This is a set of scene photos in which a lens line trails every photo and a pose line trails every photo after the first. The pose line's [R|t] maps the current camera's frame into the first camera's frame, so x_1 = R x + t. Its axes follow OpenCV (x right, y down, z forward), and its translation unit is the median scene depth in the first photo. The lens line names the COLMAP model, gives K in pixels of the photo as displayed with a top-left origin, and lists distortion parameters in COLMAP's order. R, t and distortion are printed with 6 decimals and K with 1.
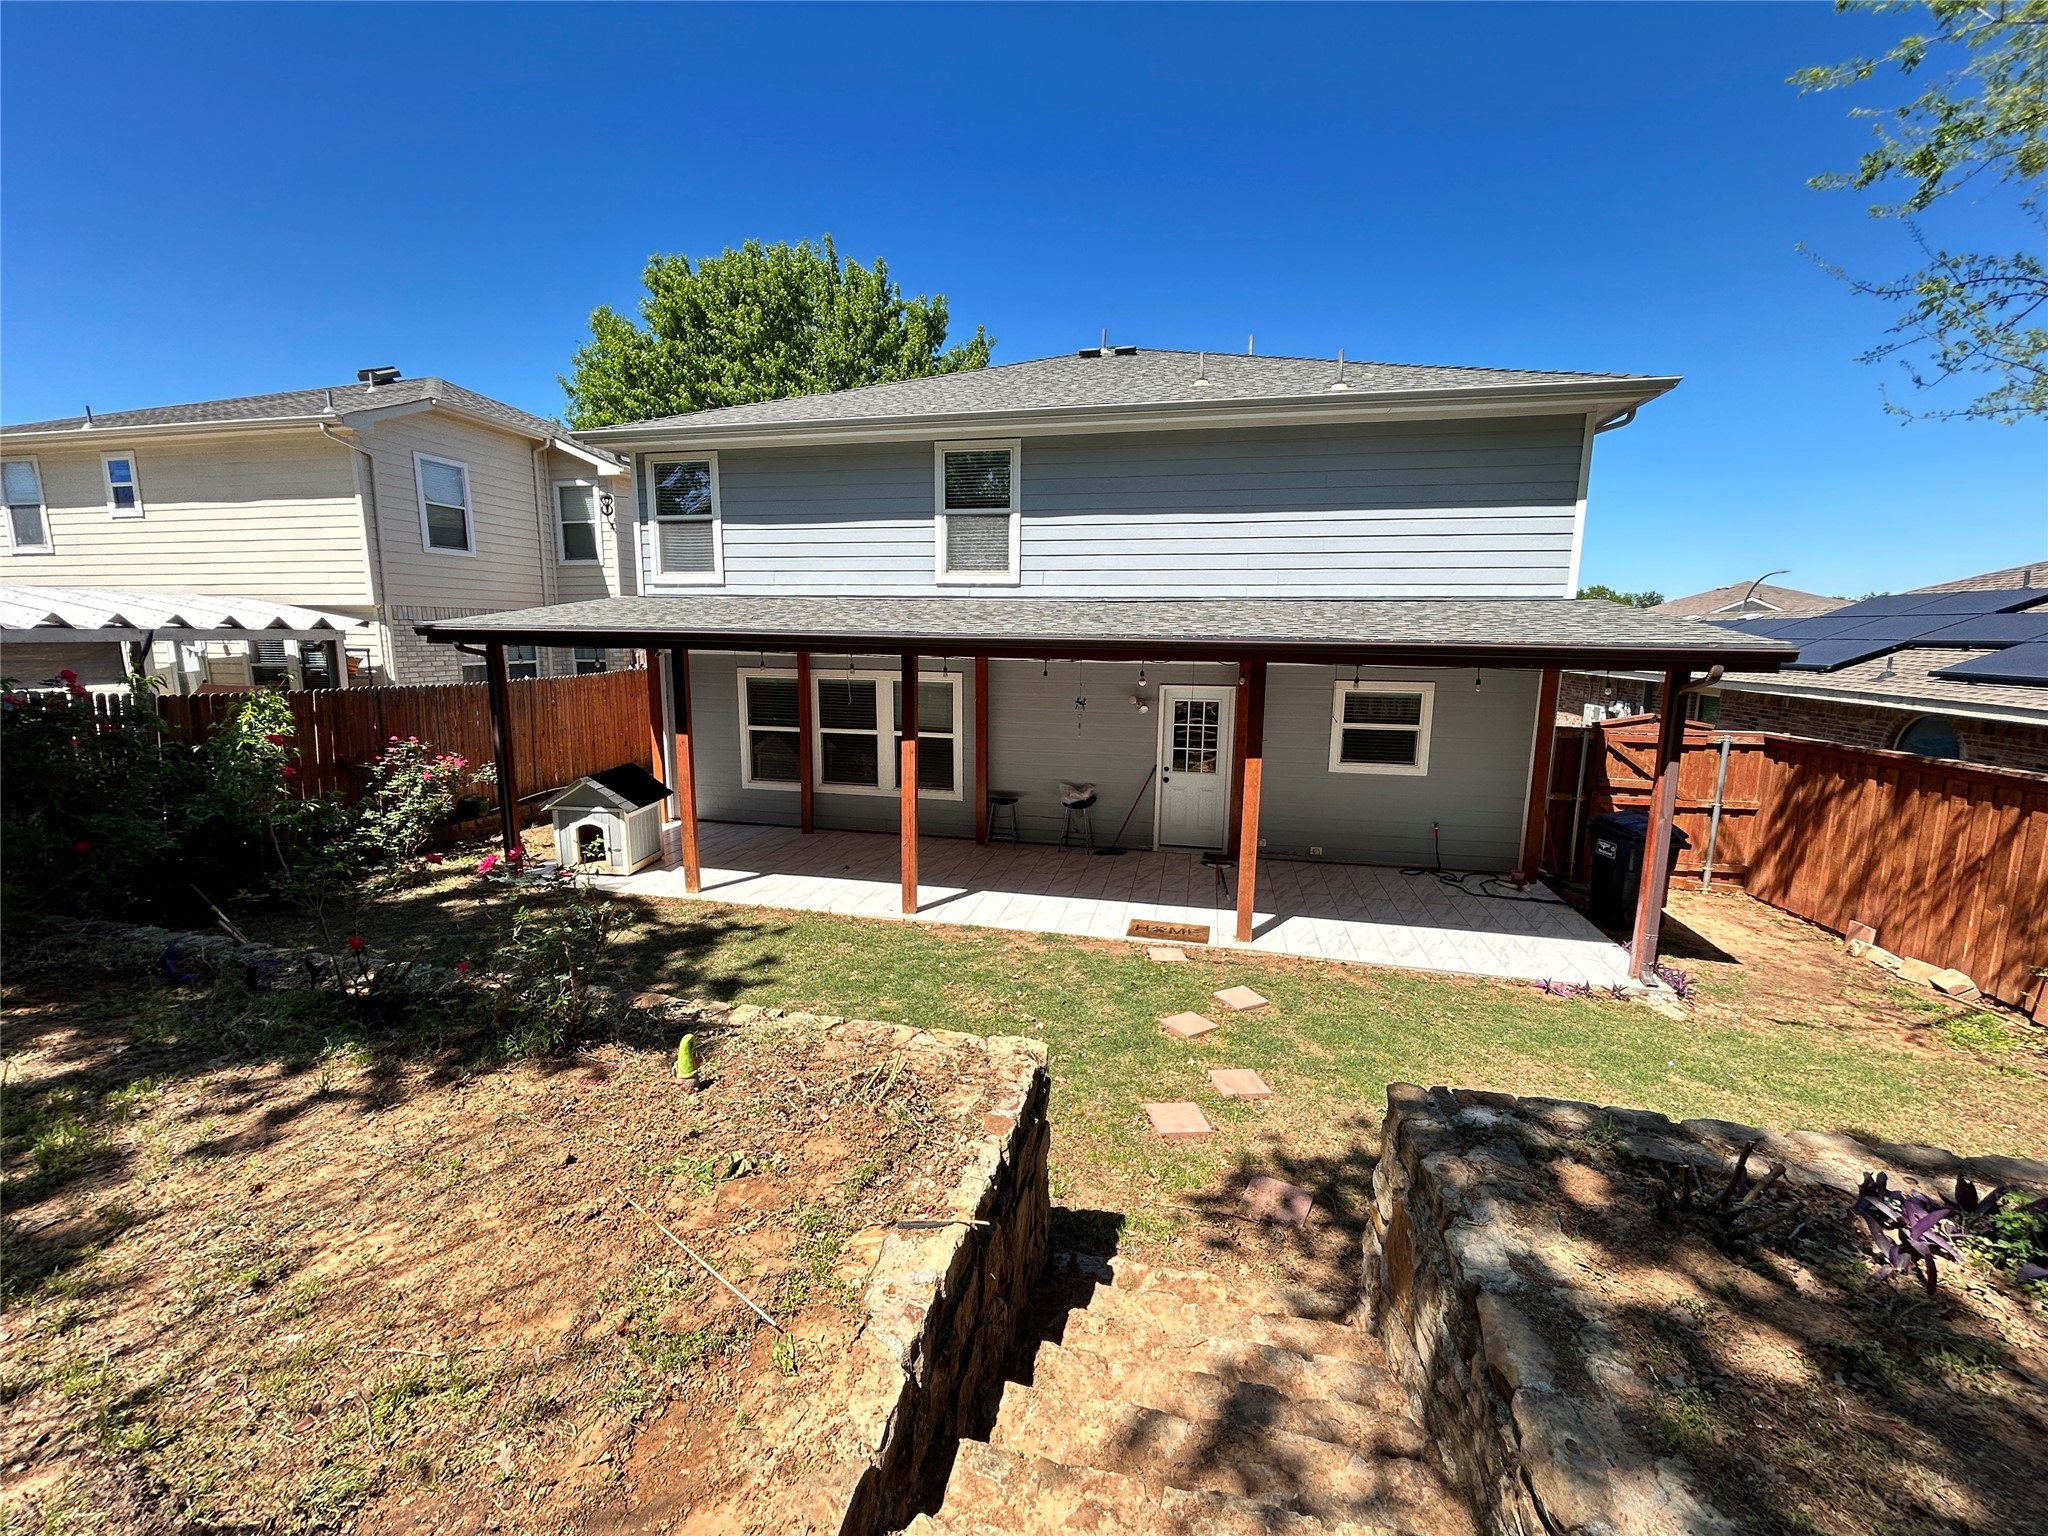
lens RADIAL K [[830.7, 0, 1027.1], [0, 830.7, 767.3], [0, 0, 1]] dist [0.000354, 0.000144]
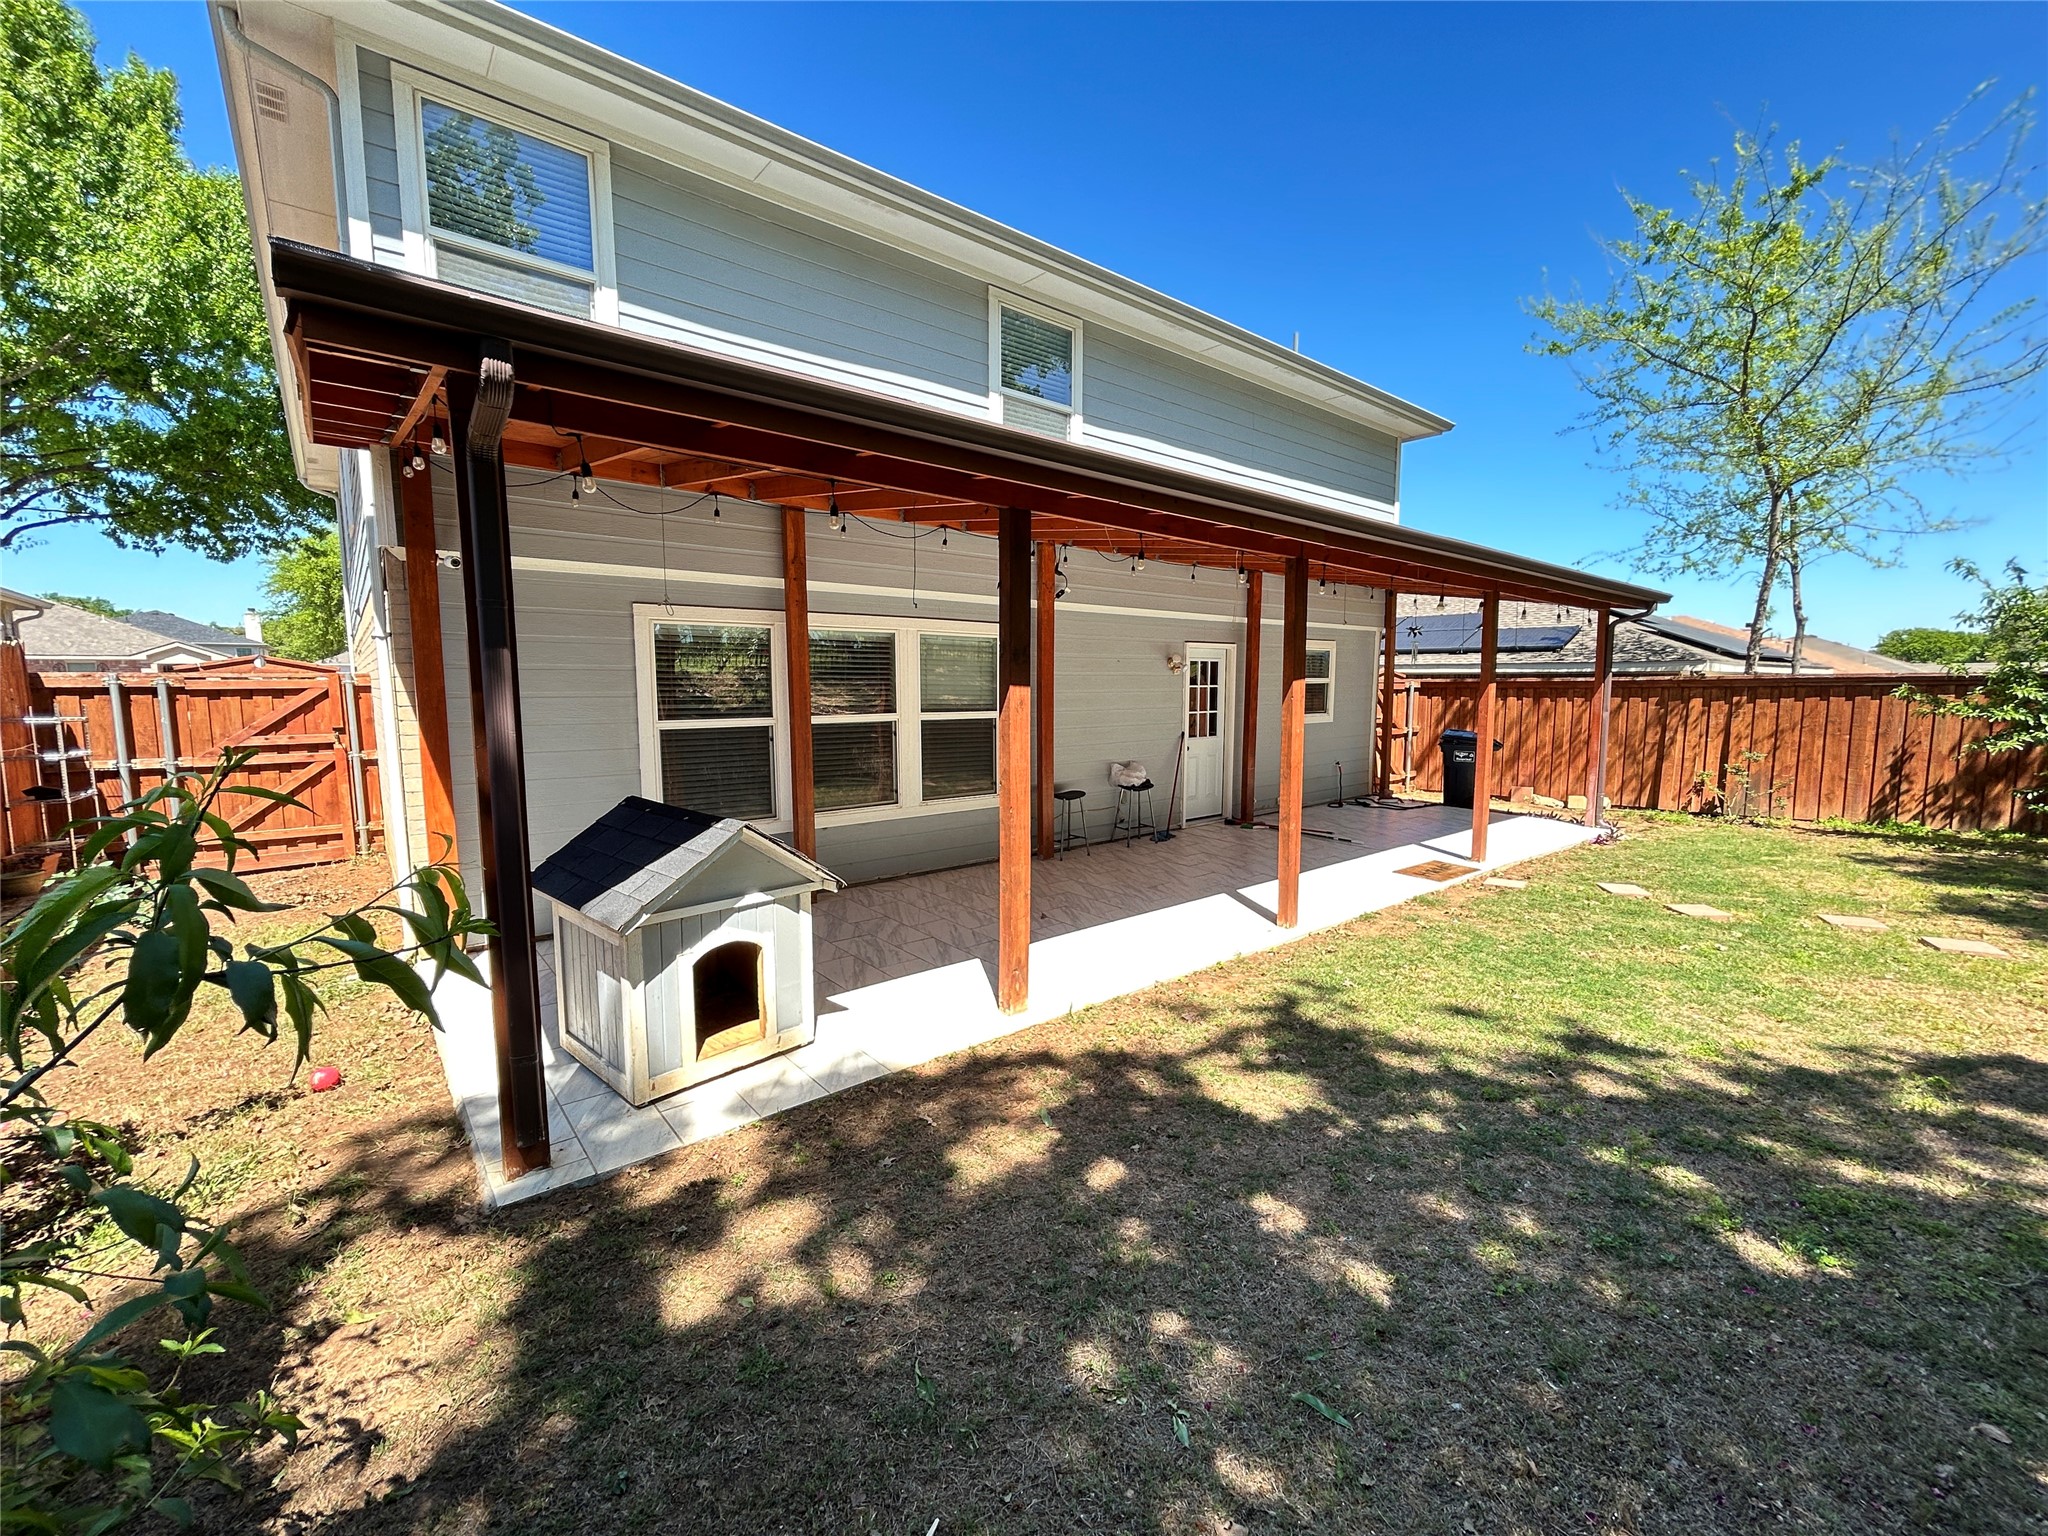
lens RADIAL K [[830.7, 0, 1025.0], [0, 830.7, 763.5], [0, 0, 1]] dist [0.000354, 0.000144]
pose [[0.612557, -0.089384, 0.785356, -0.733344], [0.137340, 0.990508, 0.005612, 0.002983], [-0.778404, 0.104423, 0.619018, 0.643084]]
